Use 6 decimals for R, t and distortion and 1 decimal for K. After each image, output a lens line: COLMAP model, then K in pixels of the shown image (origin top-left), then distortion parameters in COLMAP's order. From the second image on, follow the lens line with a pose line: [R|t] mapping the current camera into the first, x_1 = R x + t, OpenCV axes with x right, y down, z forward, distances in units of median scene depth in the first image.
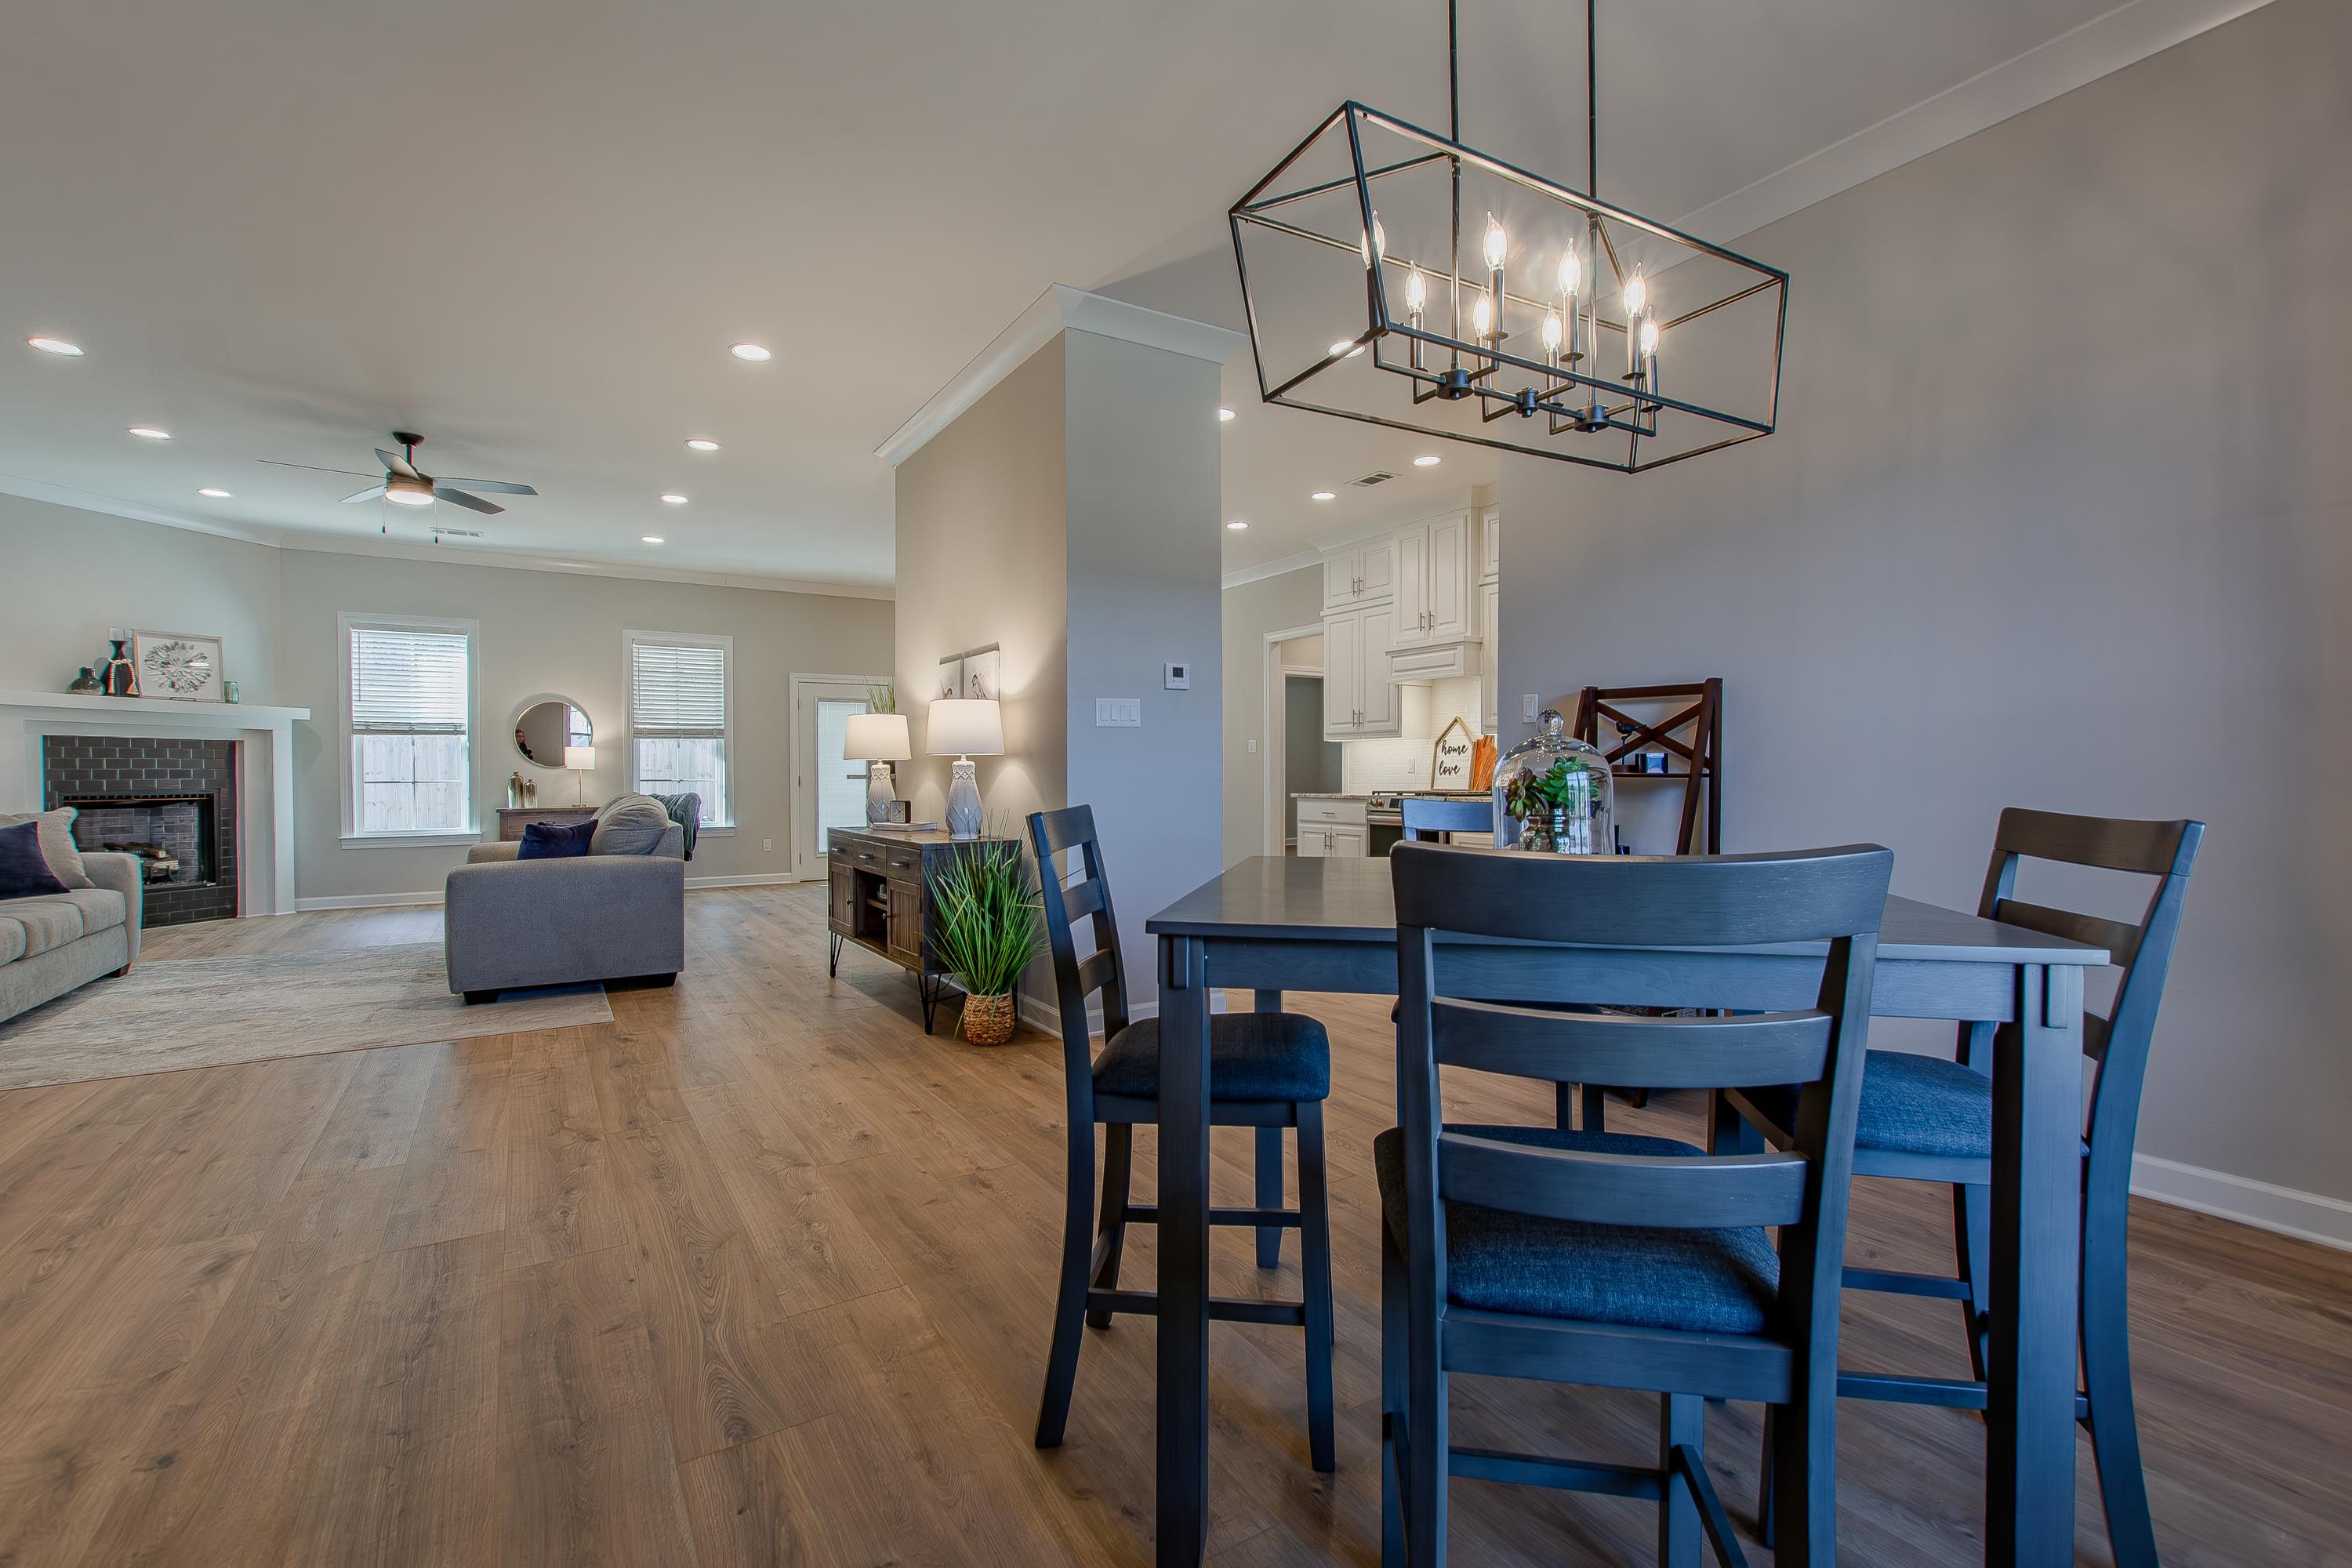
lens RADIAL K [[1033.2, 0, 1170.7], [0, 1033.2, 779.5], [0, 0, 1]] dist [0.004742, -0.002517]
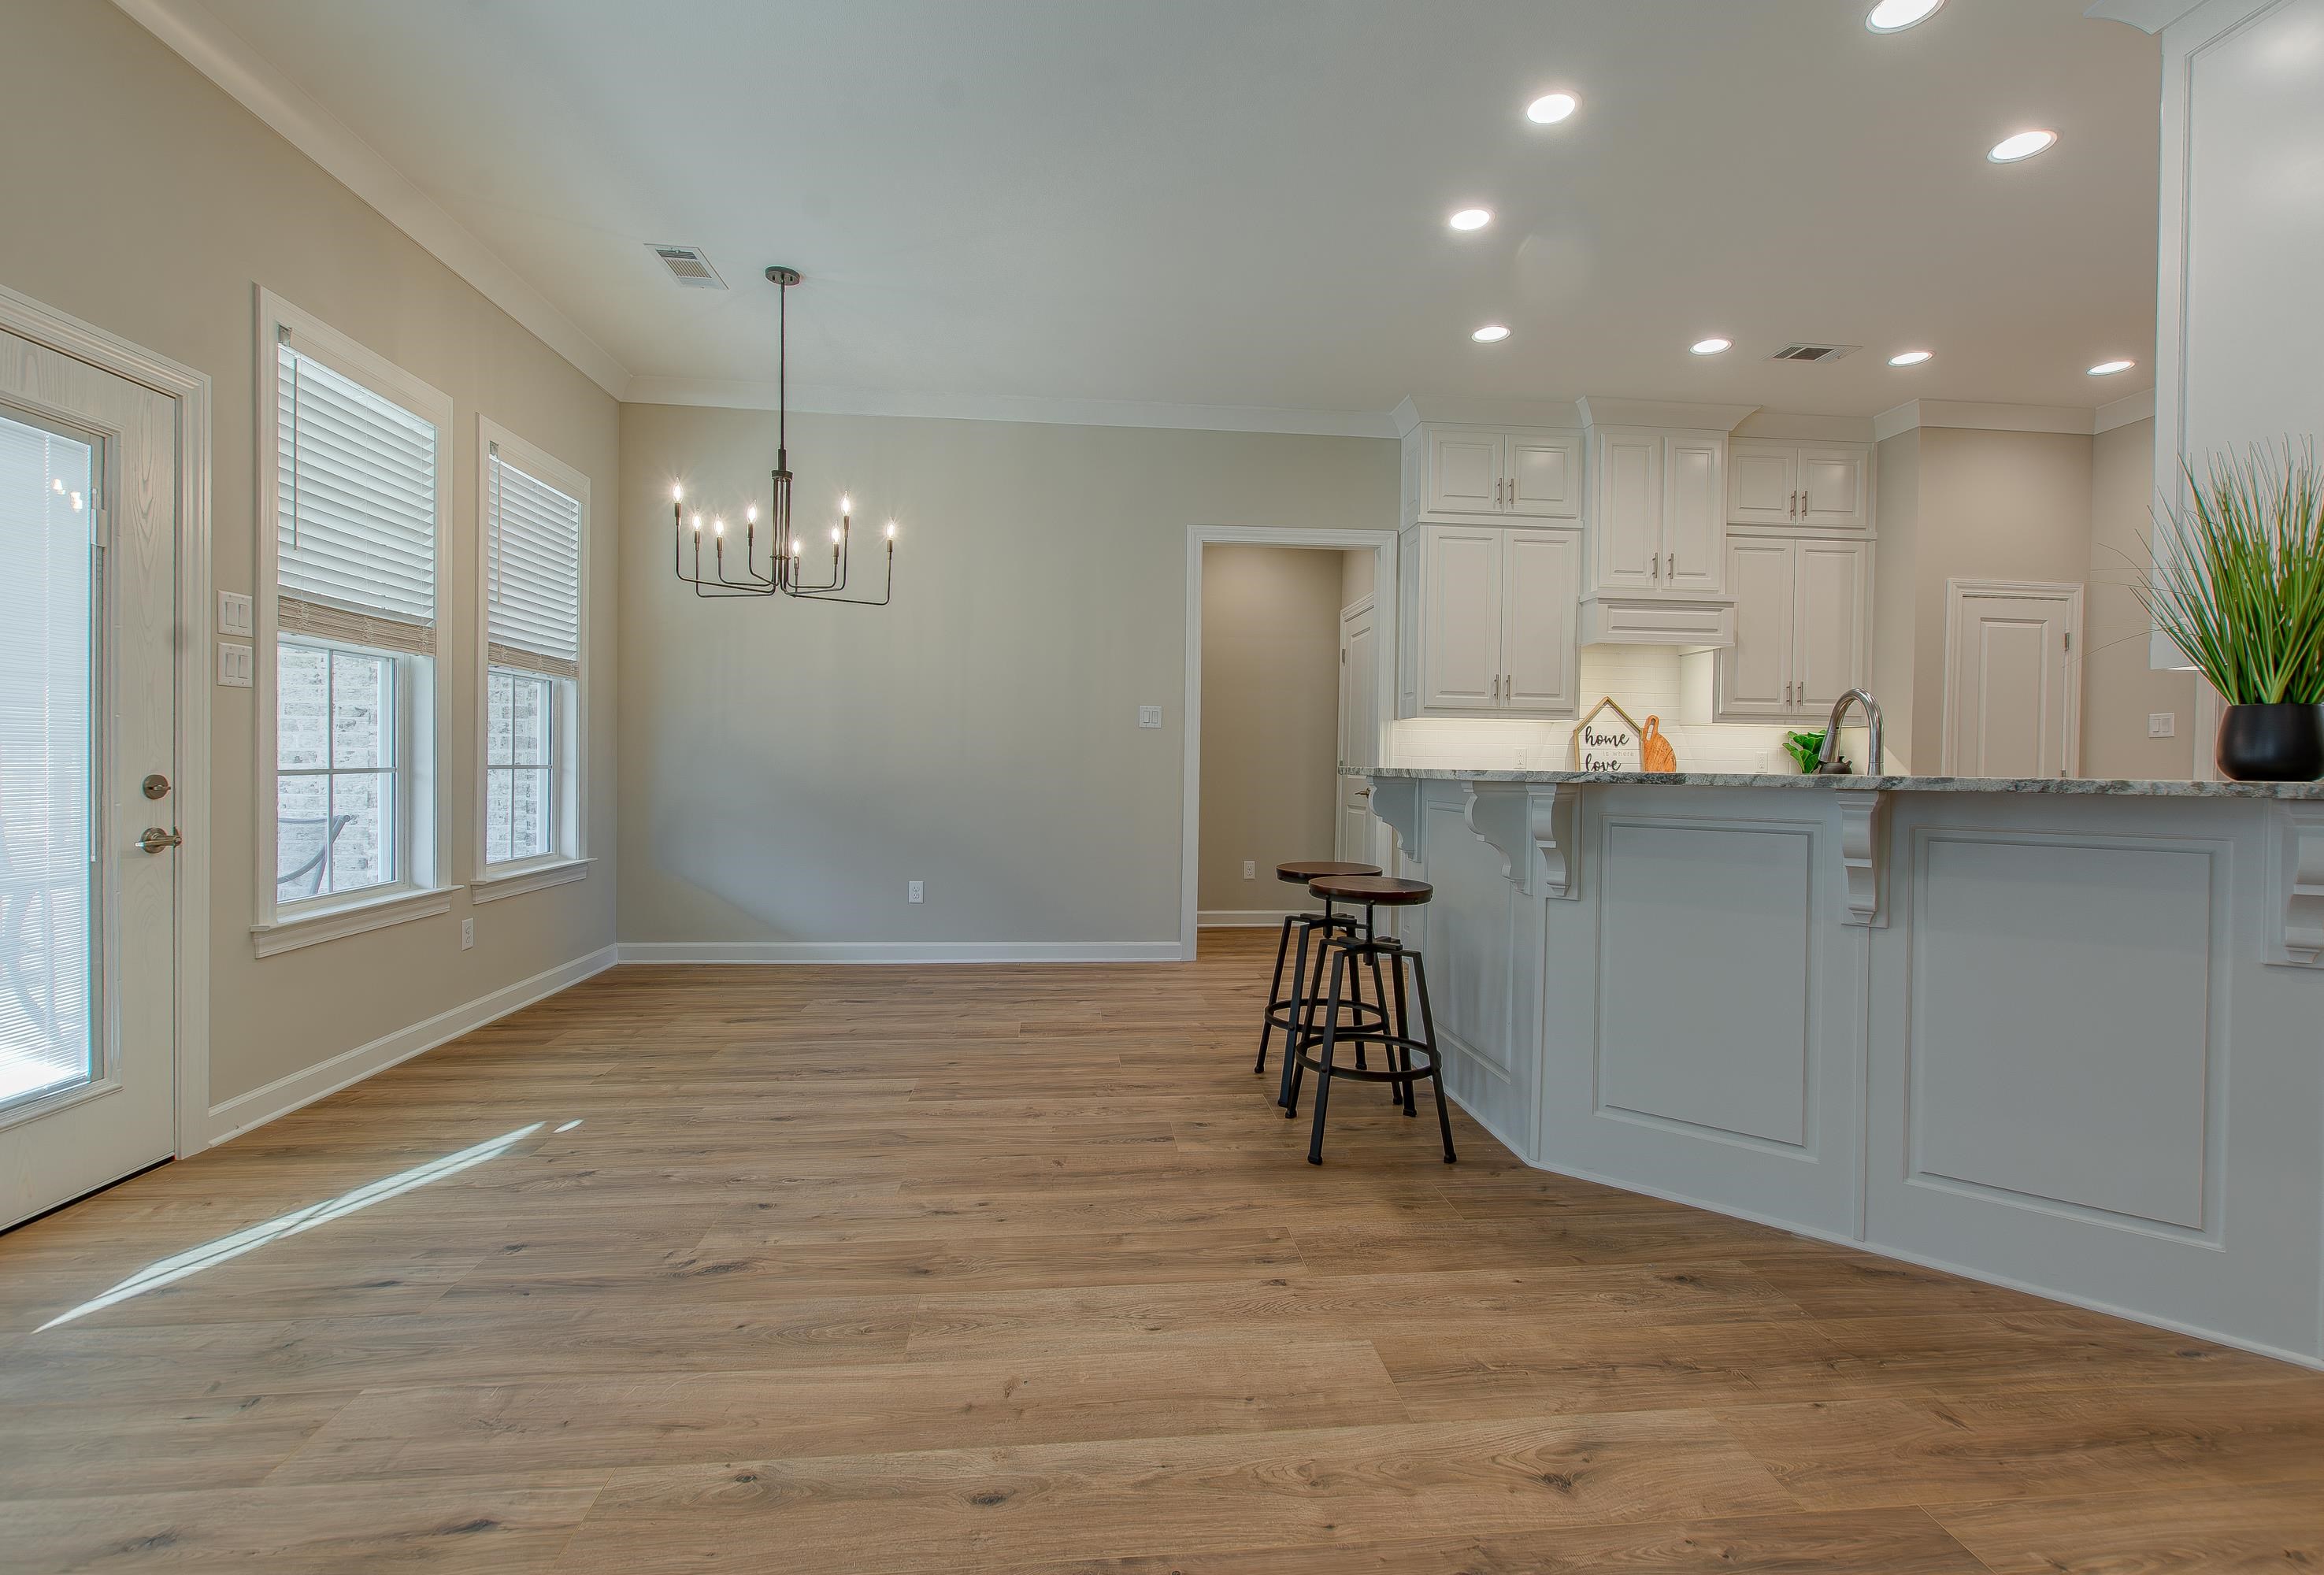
lens RADIAL K [[1035.7, 0, 1174.1], [0, 1035.7, 777.6], [0, 0, 1]] dist [0.009069, -0.004271]
pose [[0.444659, -0.003839, 0.895692, -0.593603], [-0.009138, 0.999919, 0.008823, -0.005166], [-0.895653, -0.012108, 0.444588, 1.017901]]
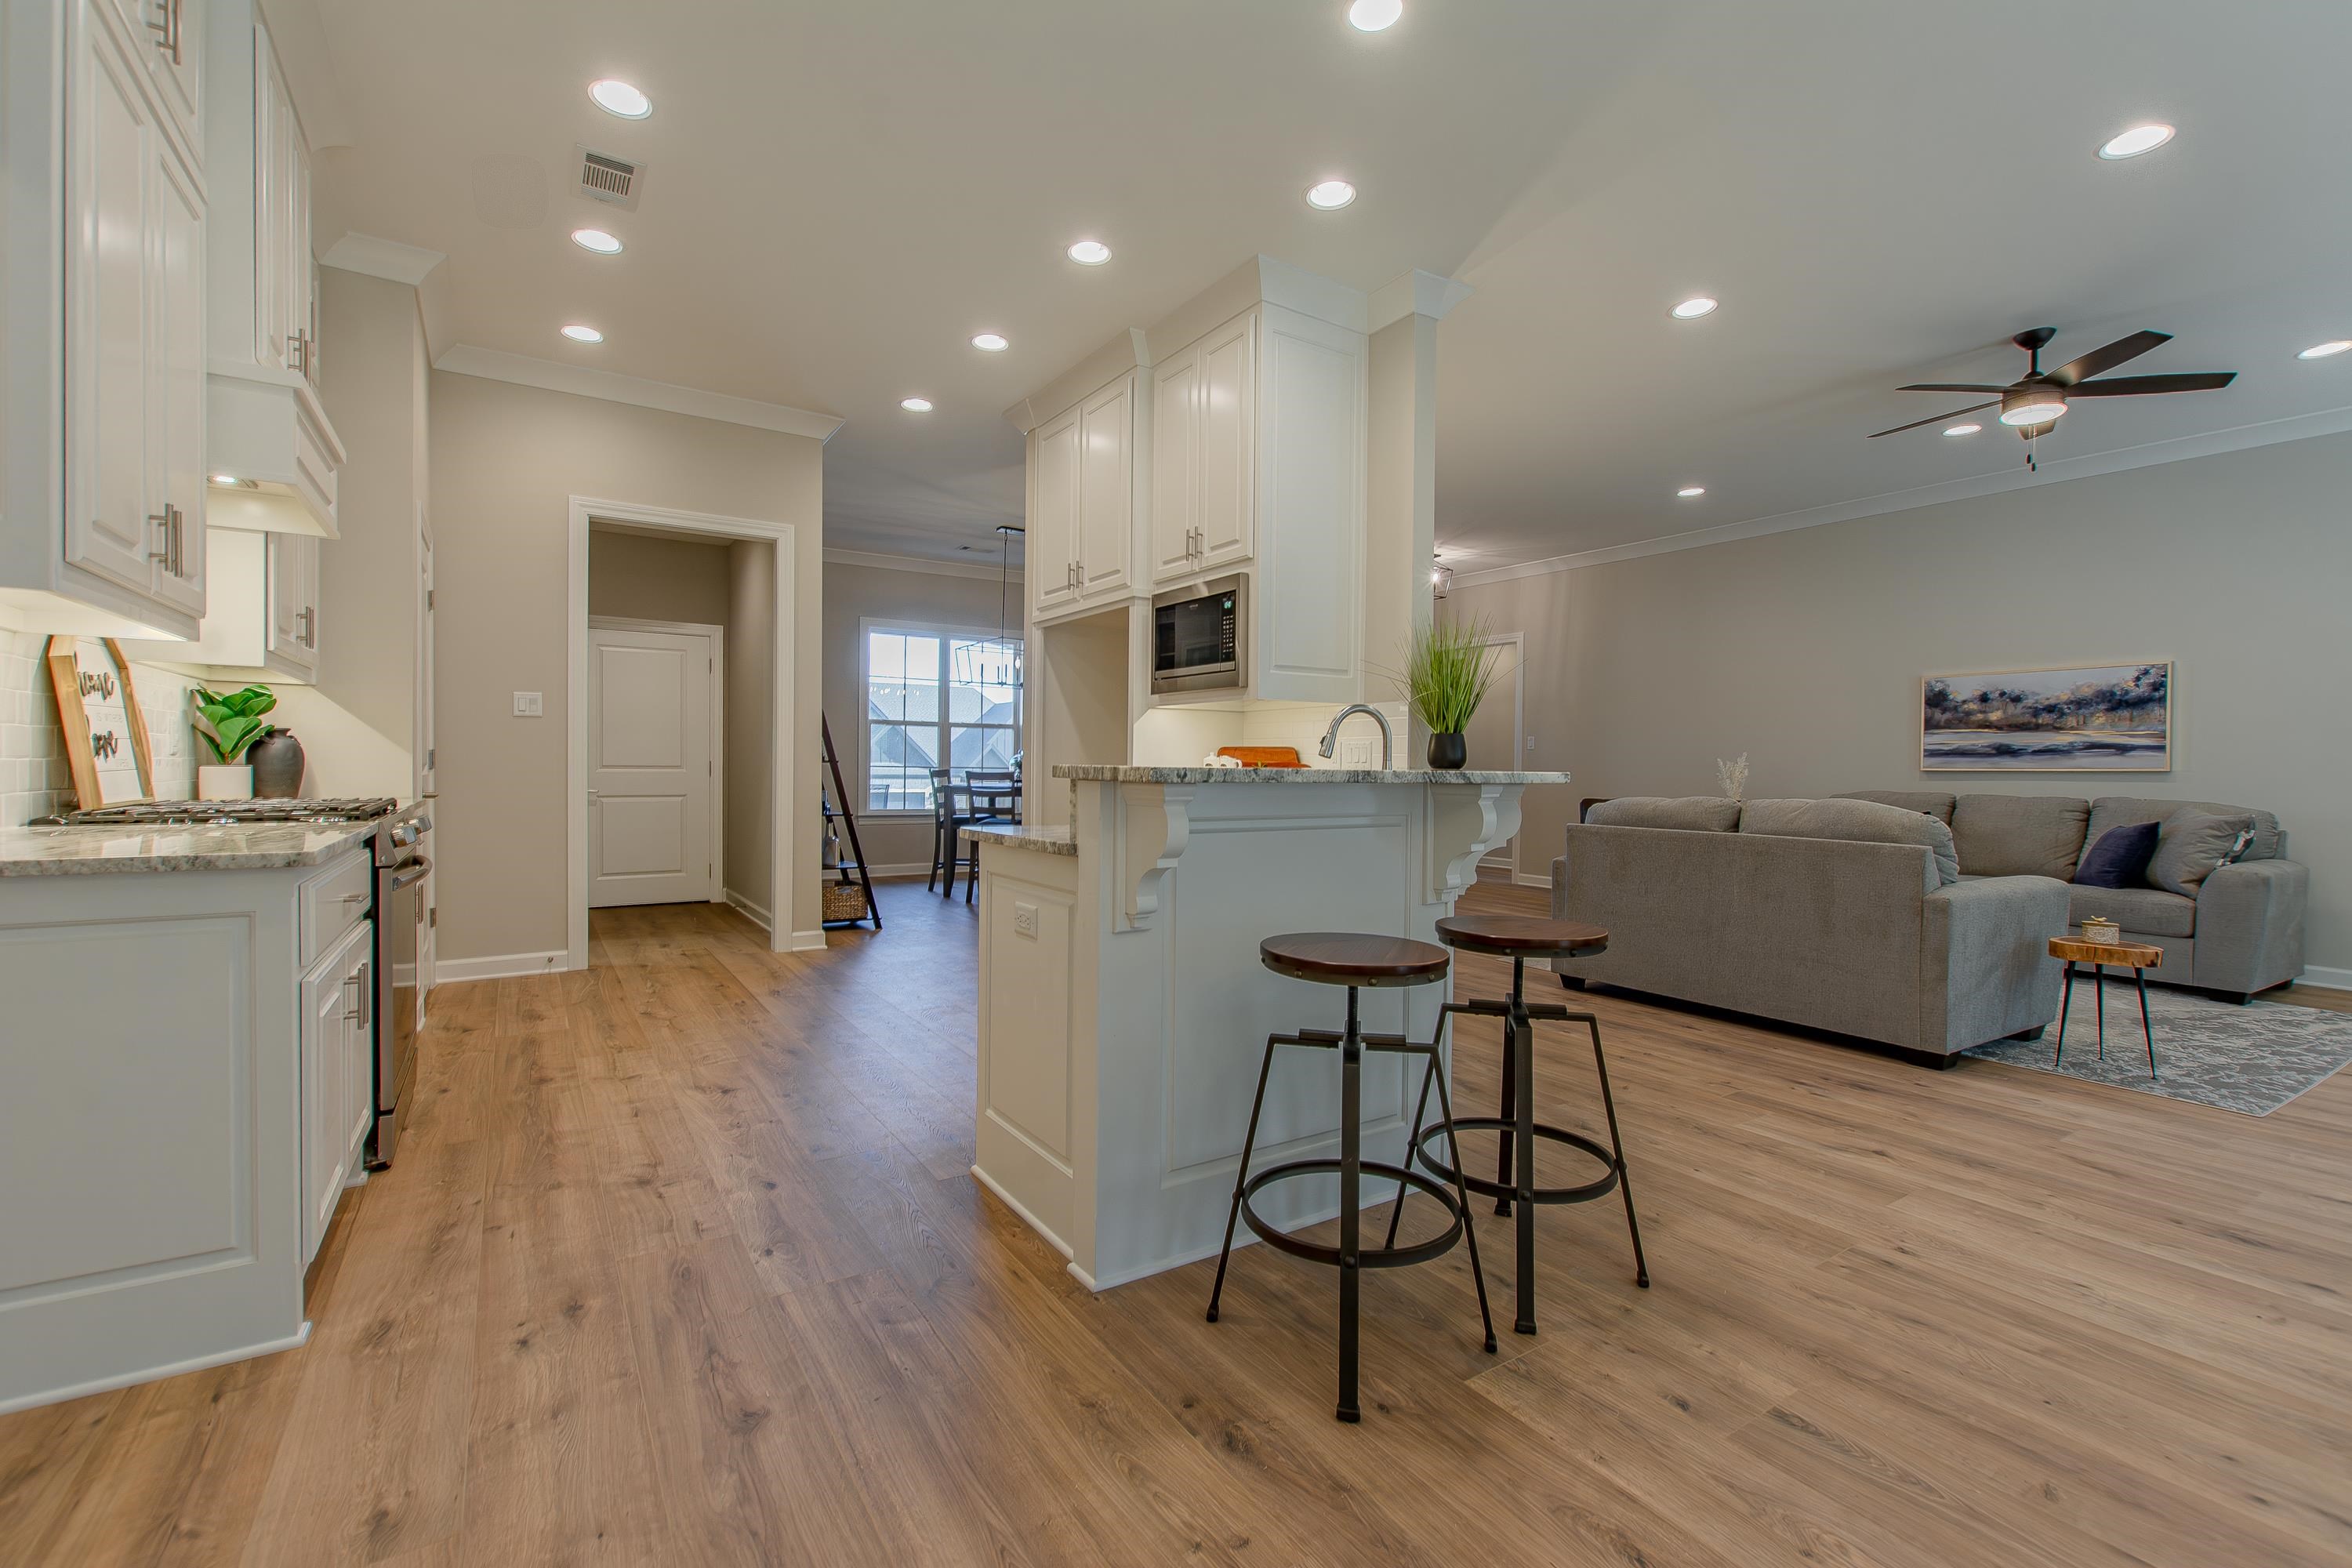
lens RADIAL K [[1015.3, 0, 1183.2], [0, 1015.3, 782.0], [0, 0, 1]] dist [0.009423, -0.005664]
pose [[-0.999736, -0.009879, -0.020742, -0.074221], [-0.010374, 0.999661, 0.023897, -0.009270], [0.020499, 0.024106, -0.999499, 1.436977]]
